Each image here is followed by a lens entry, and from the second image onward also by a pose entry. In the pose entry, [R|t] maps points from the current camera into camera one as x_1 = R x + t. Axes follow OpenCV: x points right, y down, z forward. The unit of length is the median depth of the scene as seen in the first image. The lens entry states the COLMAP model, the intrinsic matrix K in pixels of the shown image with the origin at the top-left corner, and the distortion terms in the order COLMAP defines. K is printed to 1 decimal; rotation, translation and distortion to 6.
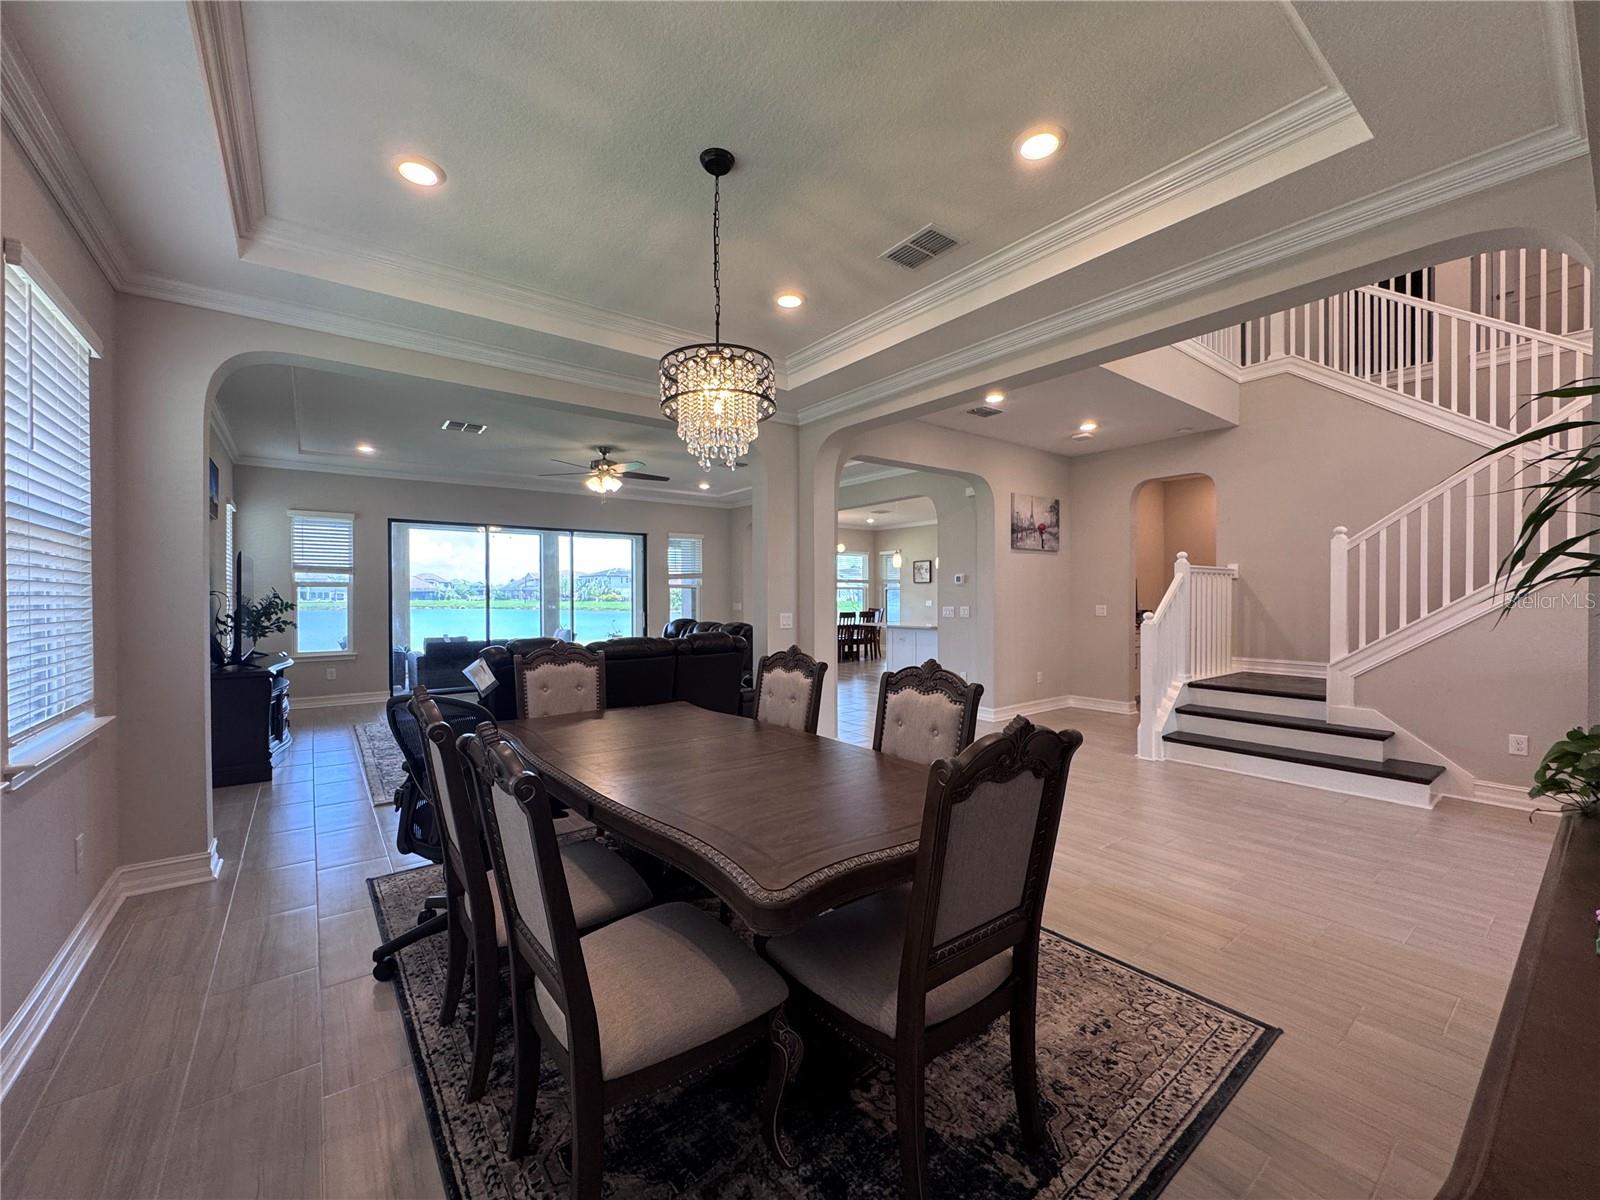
lens RADIAL K [[640.0, 0, 799.1], [0, 640.0, 600.0], [0, 0, 1]] dist [-0.007287, 0.001040]
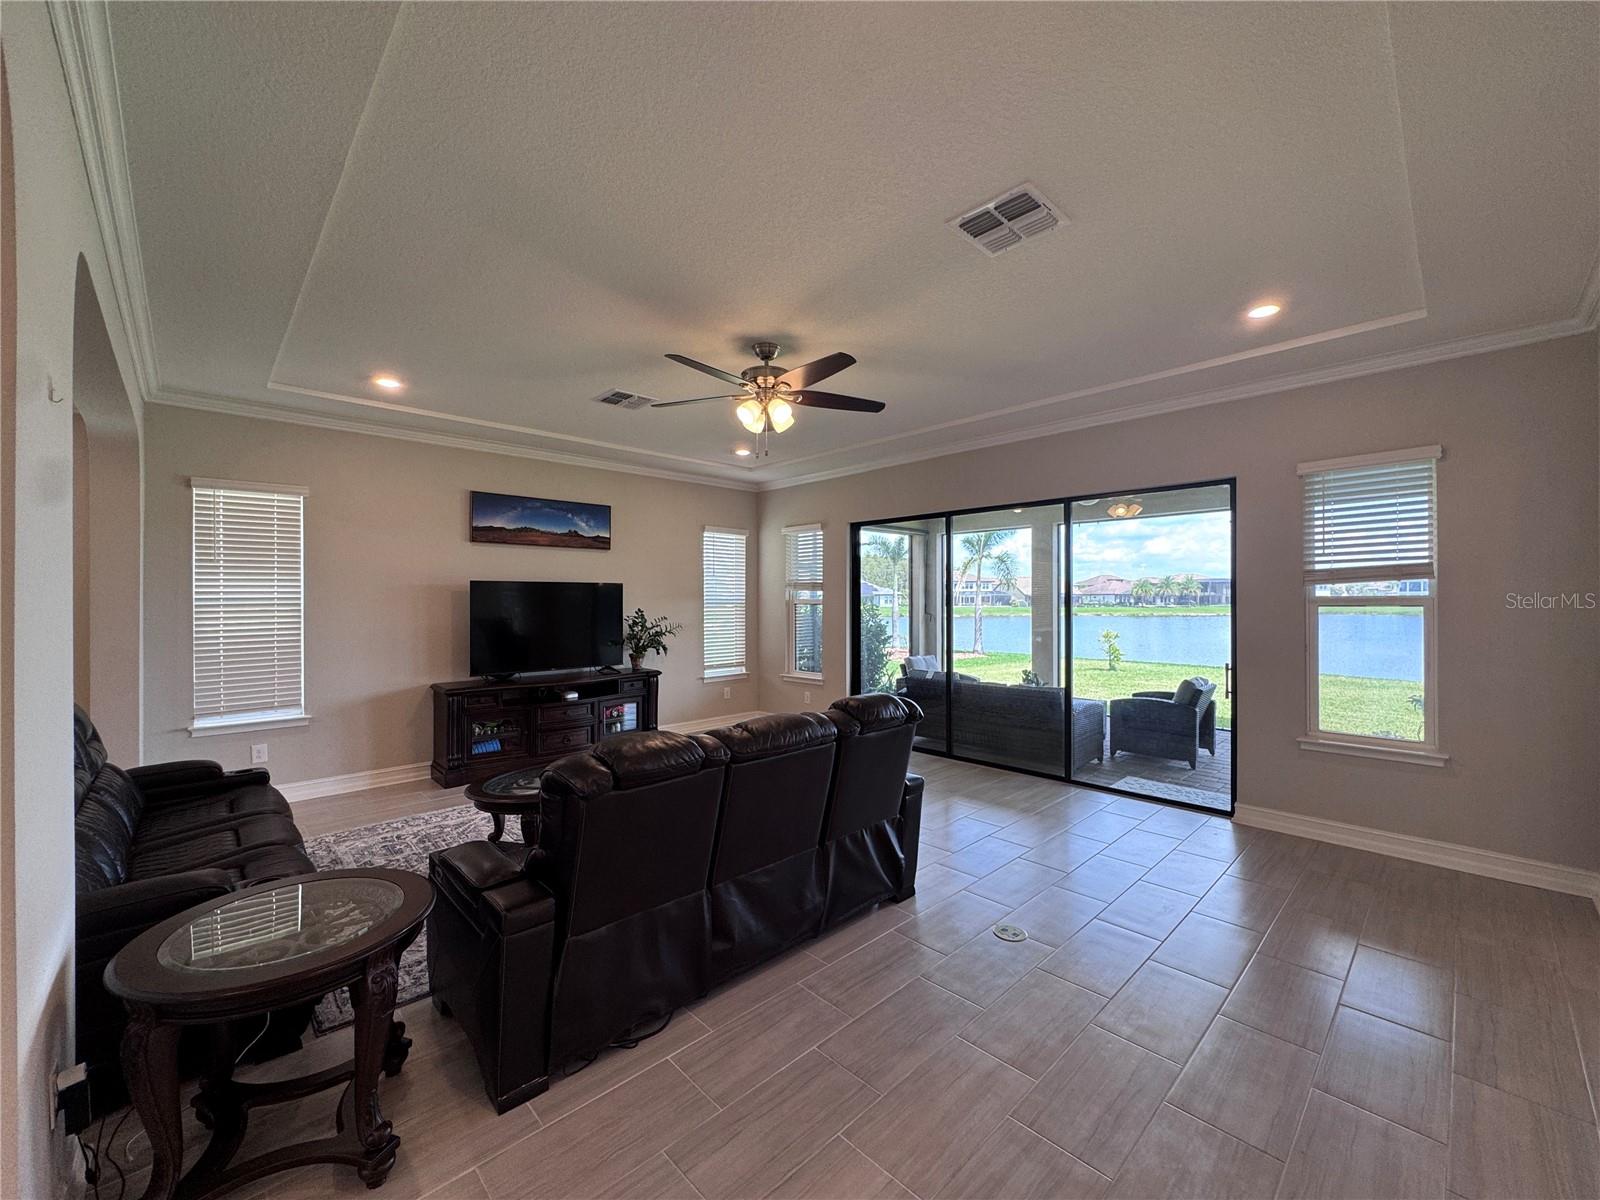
lens RADIAL K [[640.0, 0, 799.1], [0, 640.0, 600.0], [0, 0, 1]] dist [-0.007287, 0.001040]
pose [[0.109639, 0.002931, -0.993967, 0.335522], [-0.006368, 0.999977, 0.002246, -0.049608], [0.993951, 0.006084, 0.109655, 1.504130]]
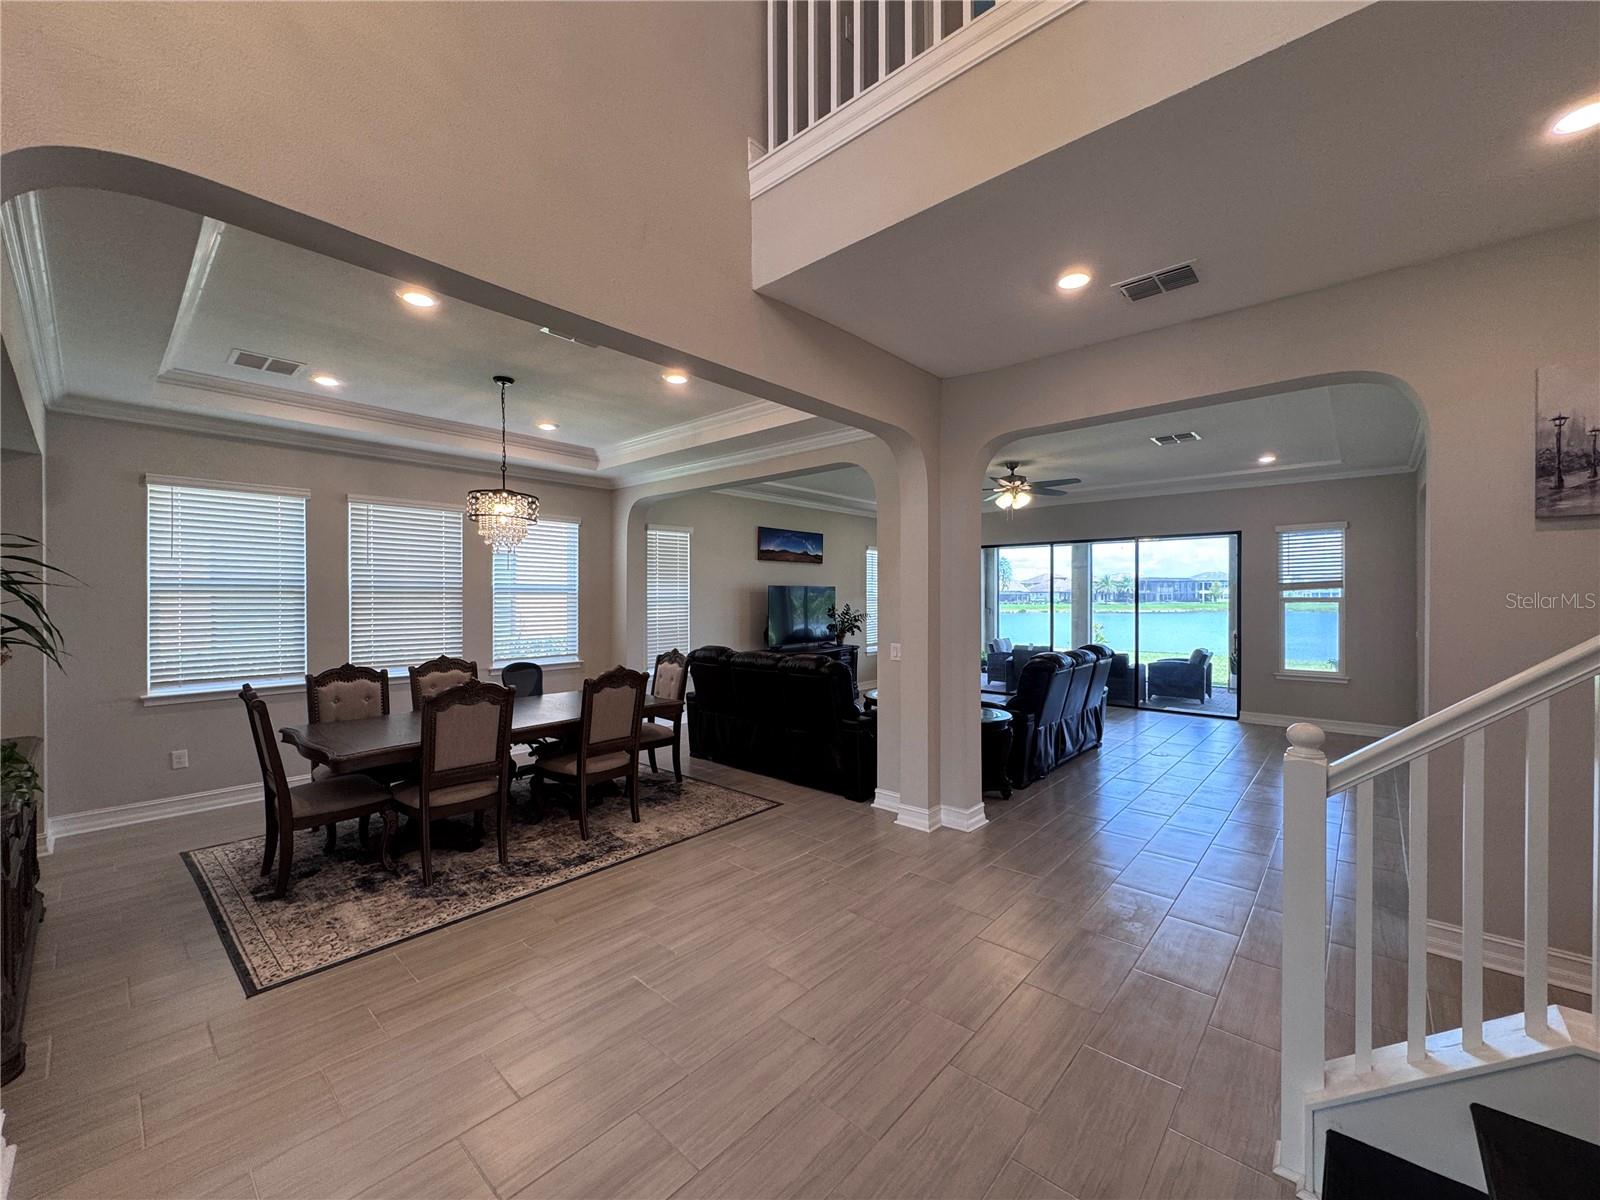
lens RADIAL K [[640.0, 0, 799.1], [0, 640.0, 600.0], [0, 0, 1]] dist [-0.007287, 0.001040]
pose [[0.185437, 0.007843, -0.982625, 0.923293], [-0.007968, 0.999947, 0.006477, -0.050041], [0.982624, 0.006628, 0.185490, 0.774252]]
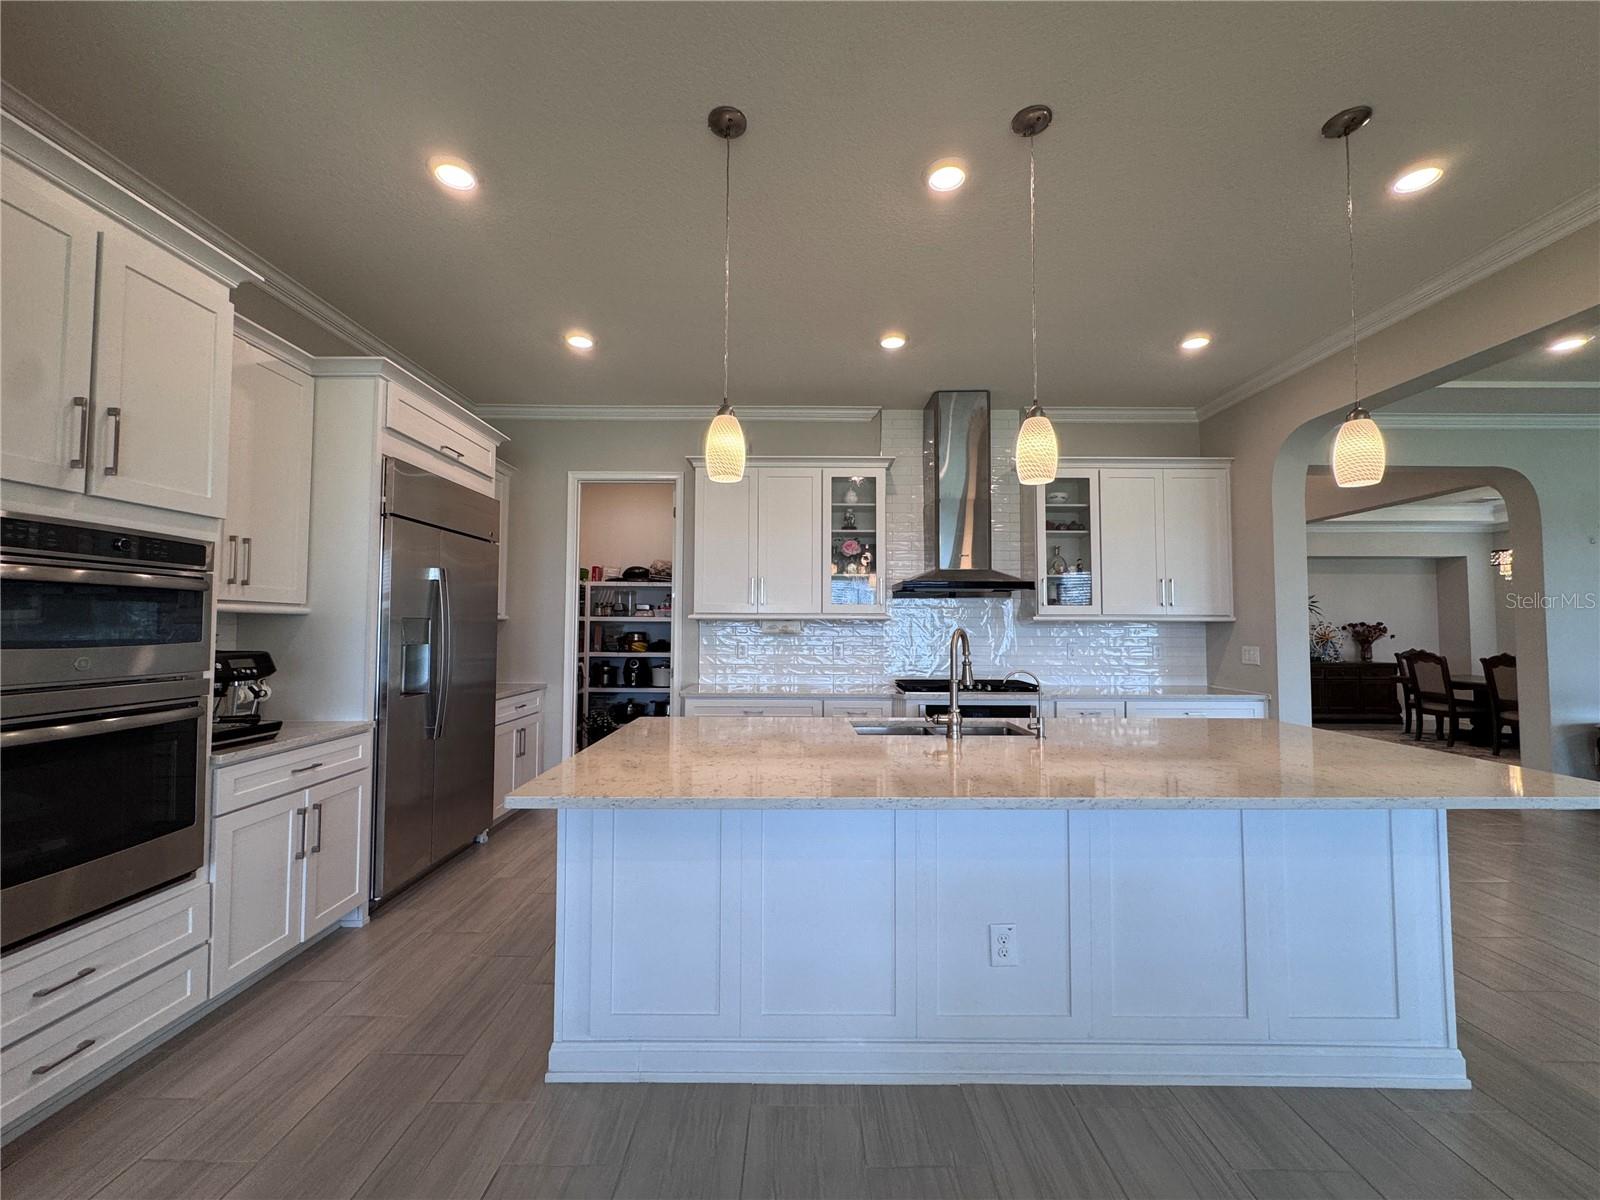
lens RADIAL K [[640.0, 0, 799.1], [0, 640.0, 600.0], [0, 0, 1]] dist [-0.007287, 0.001040]
pose [[-0.791943, 0.027611, 0.609971, 0.375786], [0.004295, 0.999204, -0.039653, -0.019066], [-0.610580, -0.028783, -0.791431, 2.787334]]
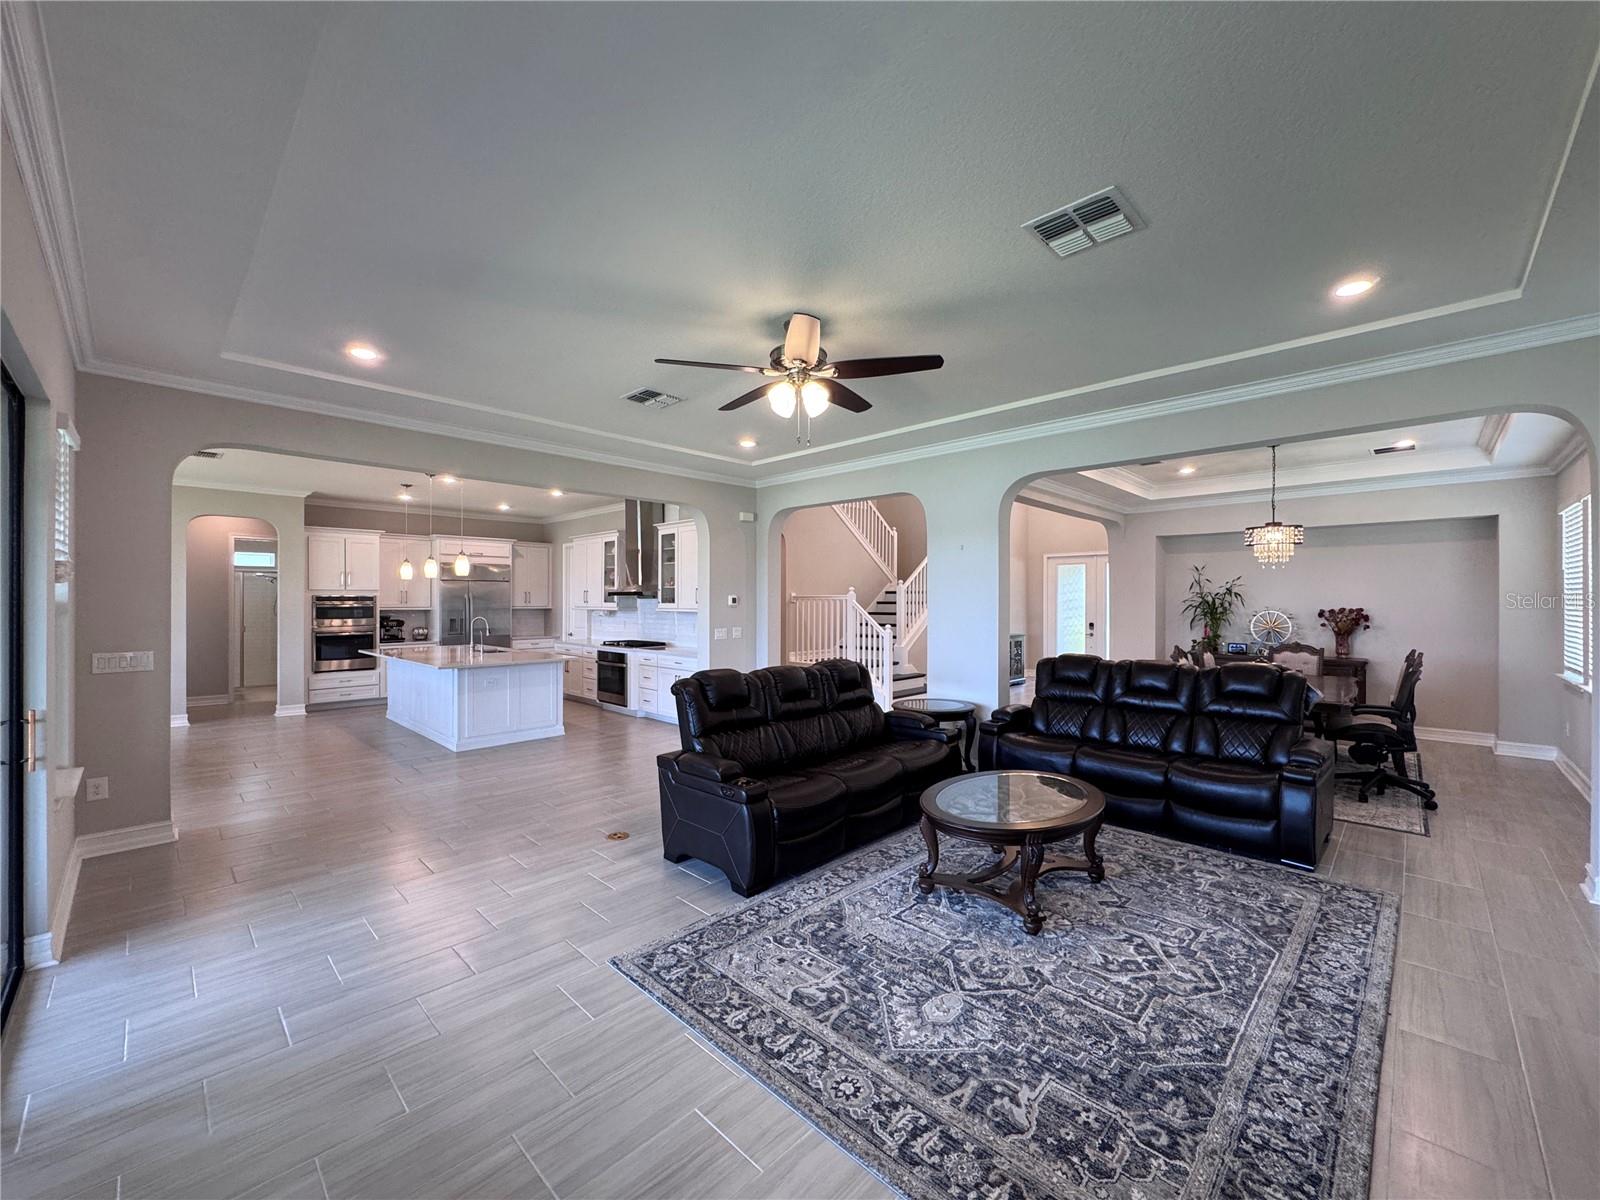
lens RADIAL K [[640.0, 0, 799.1], [0, 640.0, 600.0], [0, 0, 1]] dist [-0.007287, 0.001040]
pose [[-0.144102, 0.005101, 0.989550, -1.202059], [0.008360, 0.999957, -0.003937, -0.046666], [-0.989528, 0.007705, -0.144139, 1.657818]]
